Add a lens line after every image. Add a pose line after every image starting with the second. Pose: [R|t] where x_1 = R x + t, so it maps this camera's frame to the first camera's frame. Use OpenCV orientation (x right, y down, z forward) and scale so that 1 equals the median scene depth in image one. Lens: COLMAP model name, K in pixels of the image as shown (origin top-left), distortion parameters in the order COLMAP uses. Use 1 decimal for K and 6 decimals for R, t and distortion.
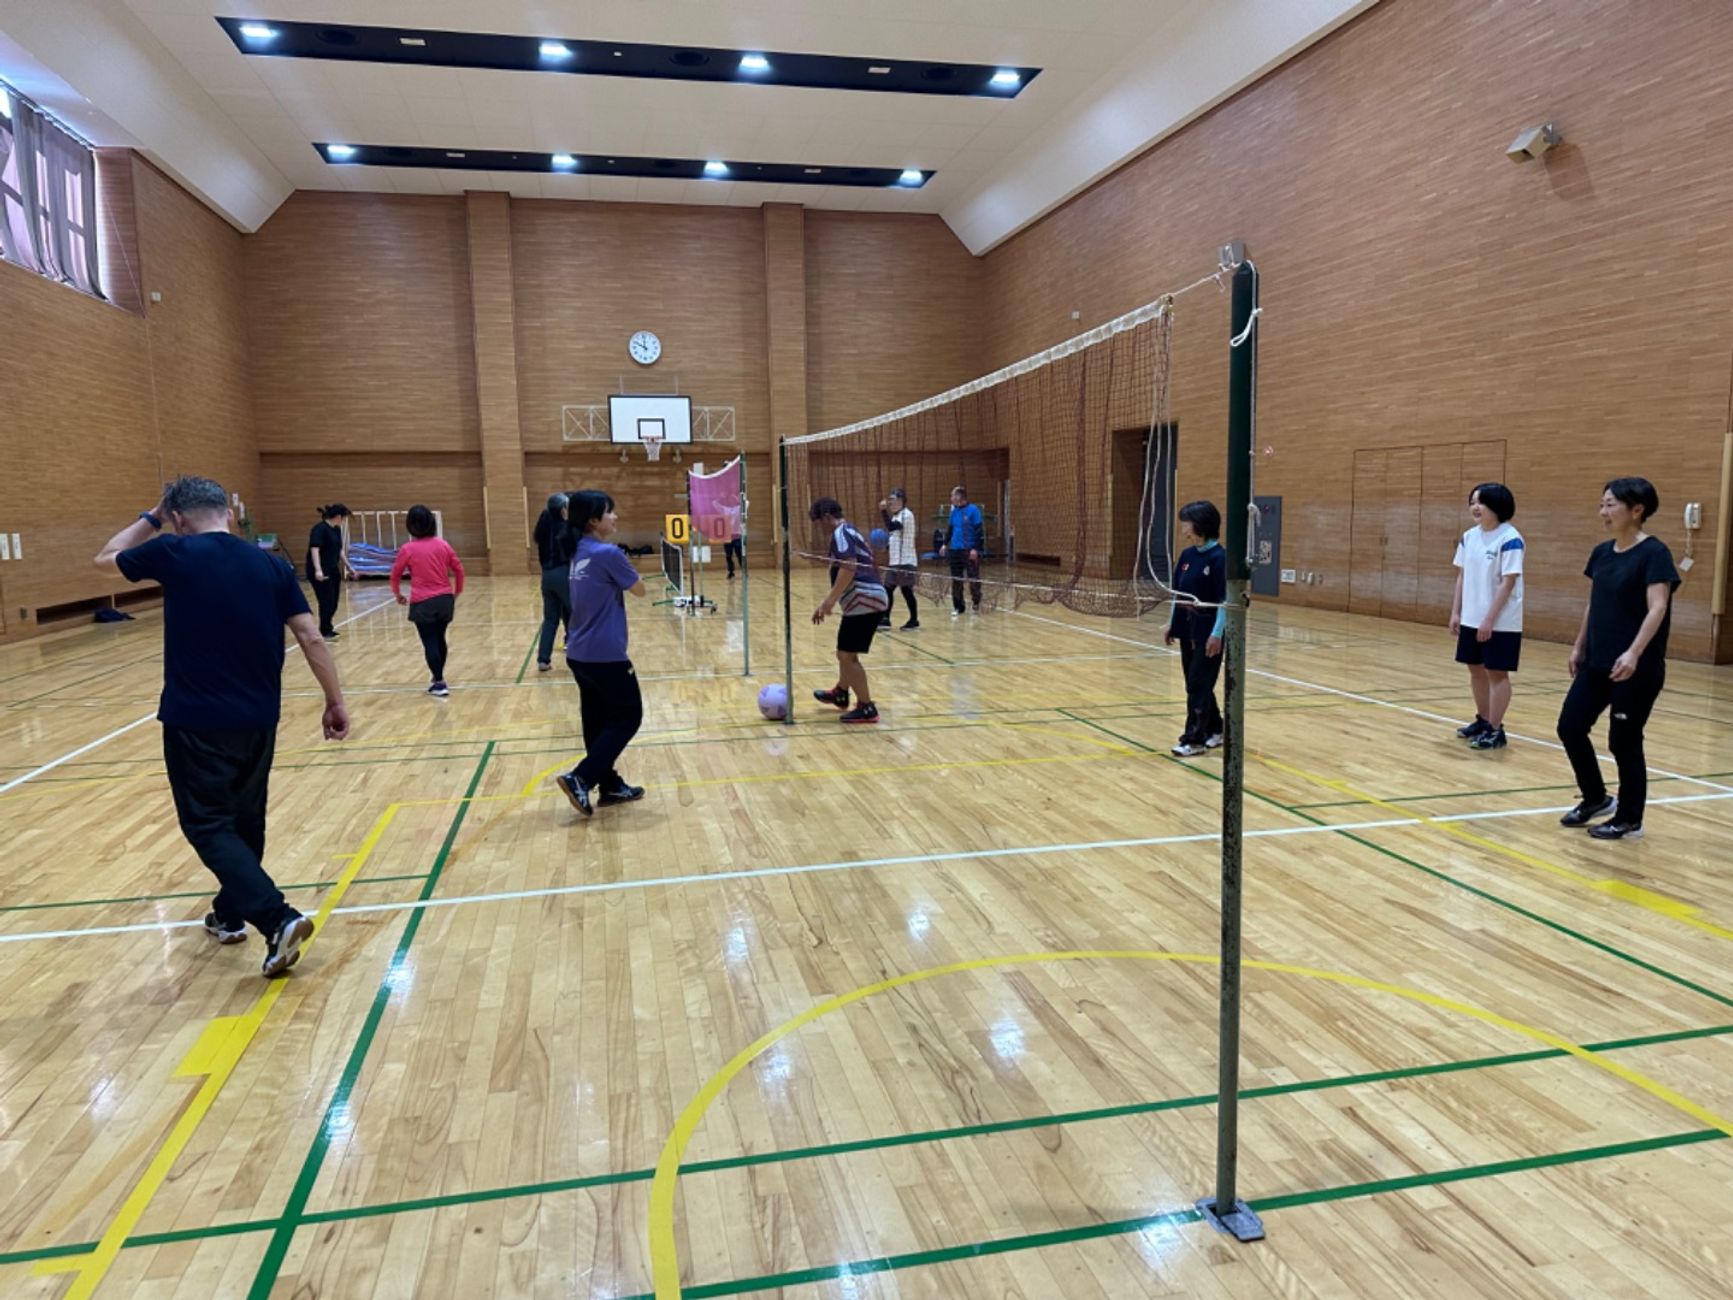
lens RADIAL K [[1218.9, 0, 866.5], [0, 1218.9, 650.0], [0, 0, 1]] dist [0.055045, -0.003704]
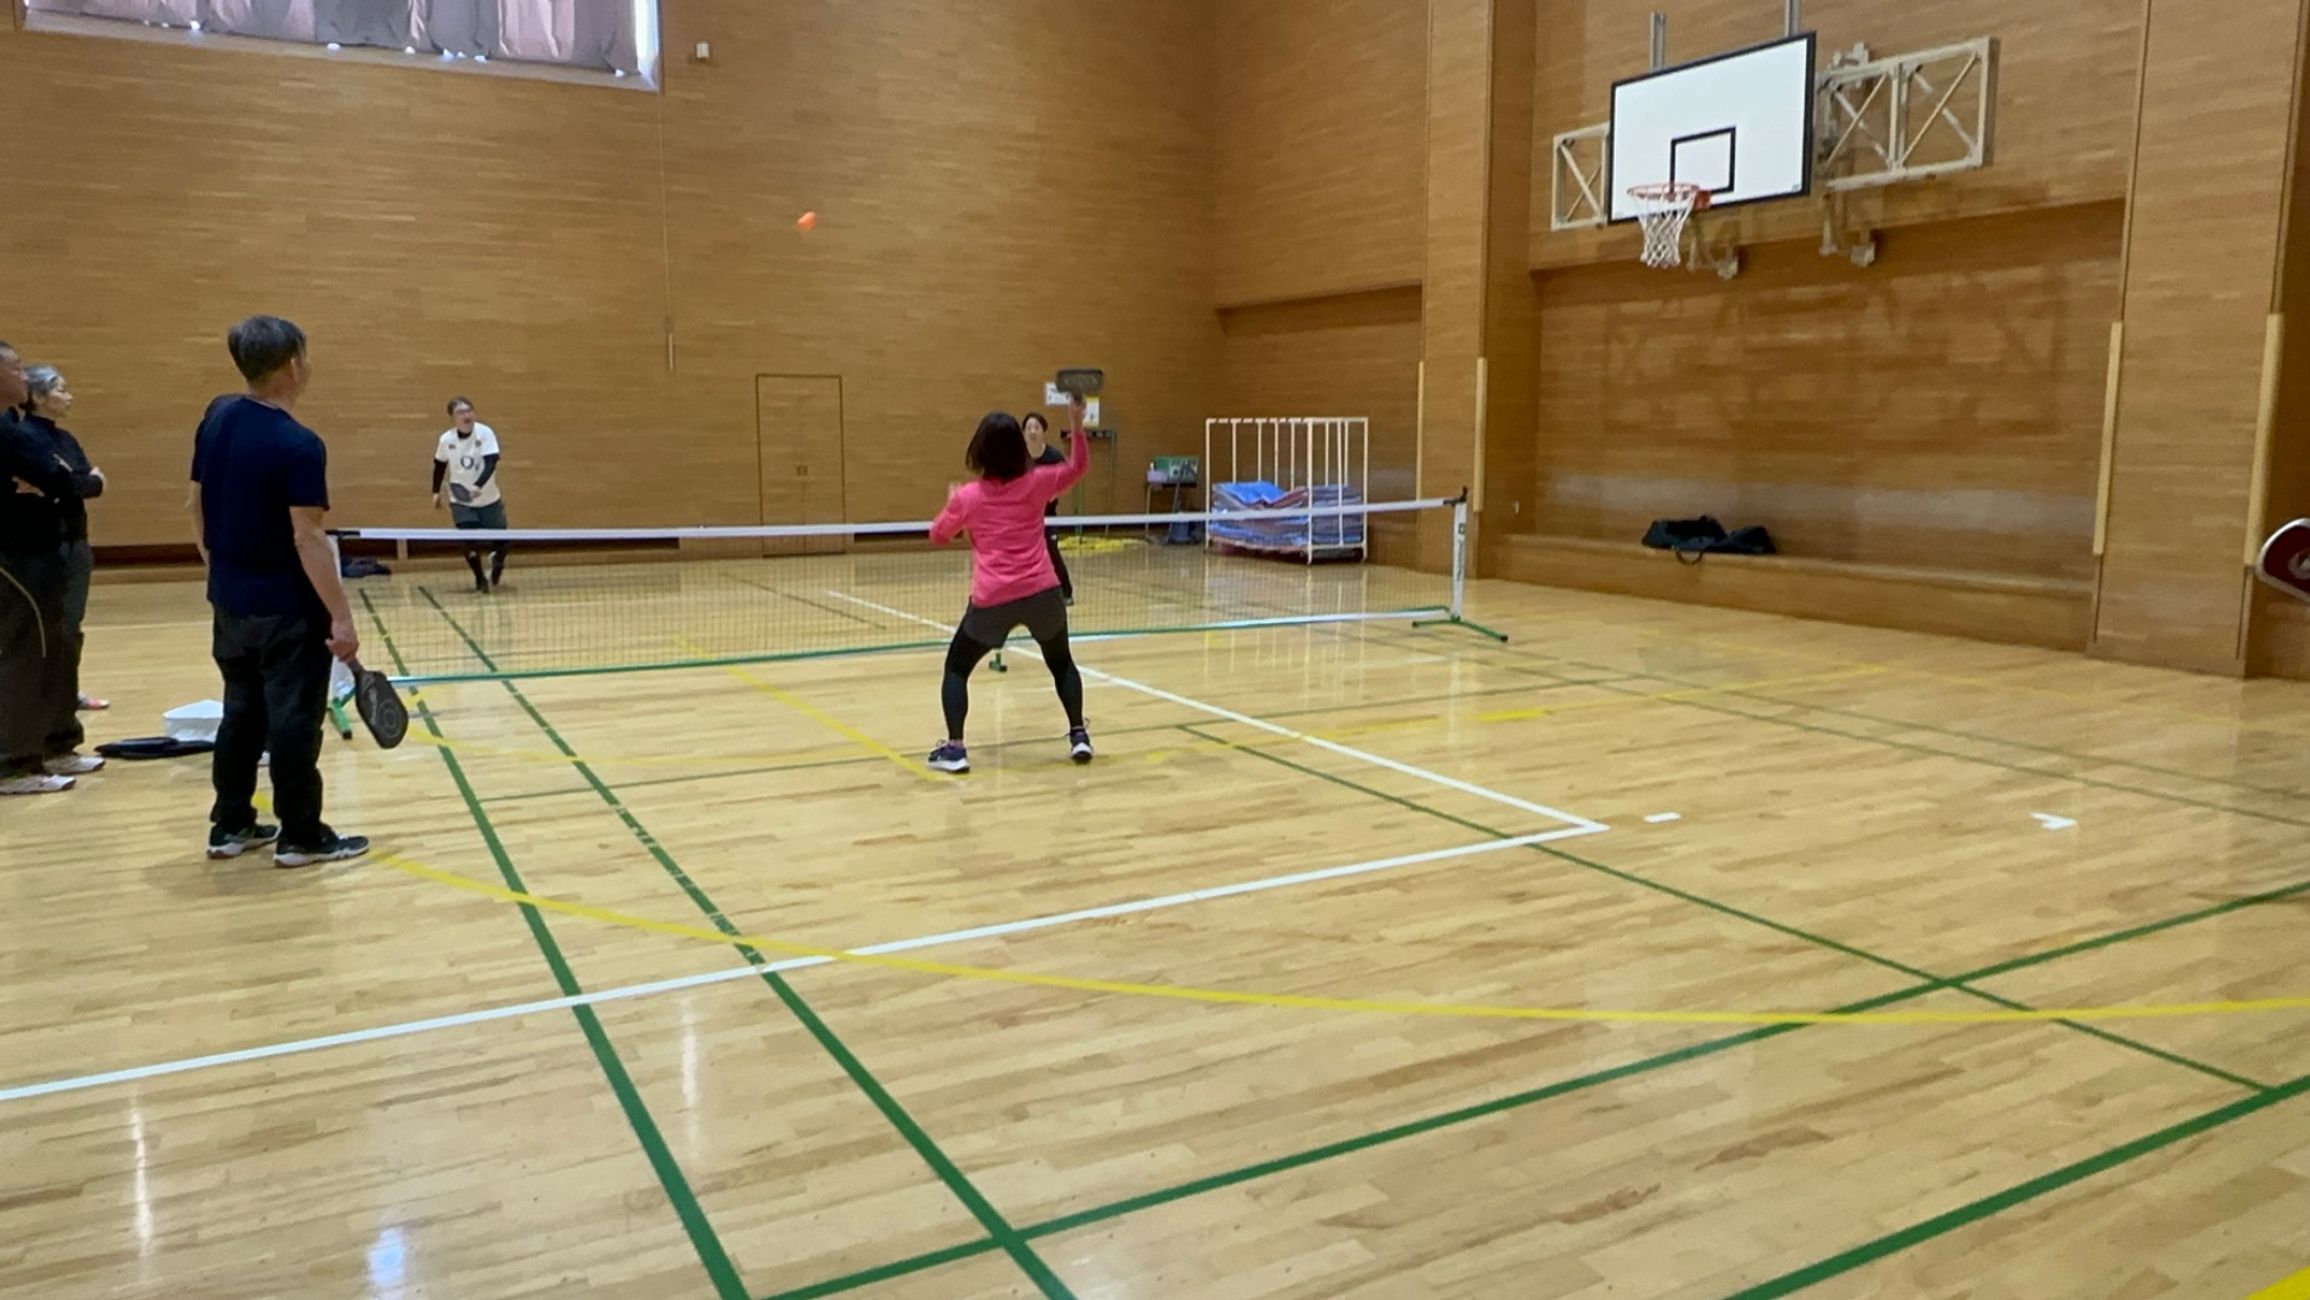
lens RADIAL K [[1596.1, 0, 1155.0], [0, 1596.1, 650.0], [0, 0, 1]] dist [0.069664, -0.068789]
pose [[0.278274, 0.151932, -0.948410, 0.197882], [-0.116210, 0.985482, 0.123773, -0.089639], [0.953446, 0.075772, 0.291890, 0.732831]]
